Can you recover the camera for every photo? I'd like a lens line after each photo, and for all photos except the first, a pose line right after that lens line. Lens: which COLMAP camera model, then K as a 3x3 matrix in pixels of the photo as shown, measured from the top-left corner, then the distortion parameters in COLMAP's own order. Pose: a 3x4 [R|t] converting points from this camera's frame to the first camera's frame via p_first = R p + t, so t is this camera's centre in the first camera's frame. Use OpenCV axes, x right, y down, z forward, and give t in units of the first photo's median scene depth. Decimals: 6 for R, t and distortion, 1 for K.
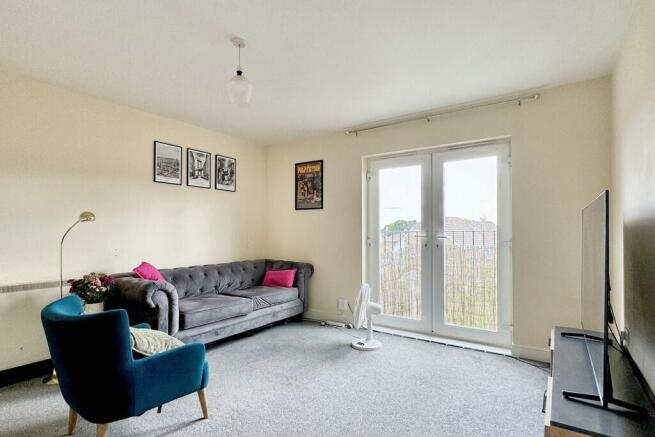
lens RADIAL K [[339.6, 0, 327.2], [0, 339.6, 223.2], [0, 0, 1]] dist [0.000869, 0.000171]
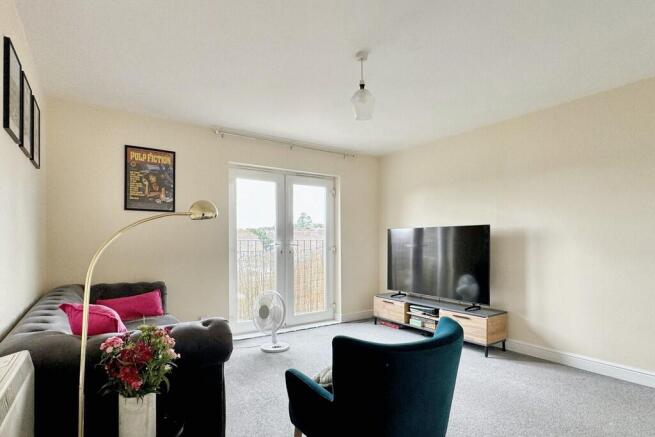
lens RADIAL K [[336.5, 0, 327.3], [0, 336.5, 234.6], [0, 0, 1]] dist [-0.000406, -0.000045]
pose [[0.361731, 0.022851, 0.932002, -0.628385], [-0.013439, 0.999724, -0.019295, 0.021563], [-0.932186, -0.005545, 0.361938, 0.371535]]
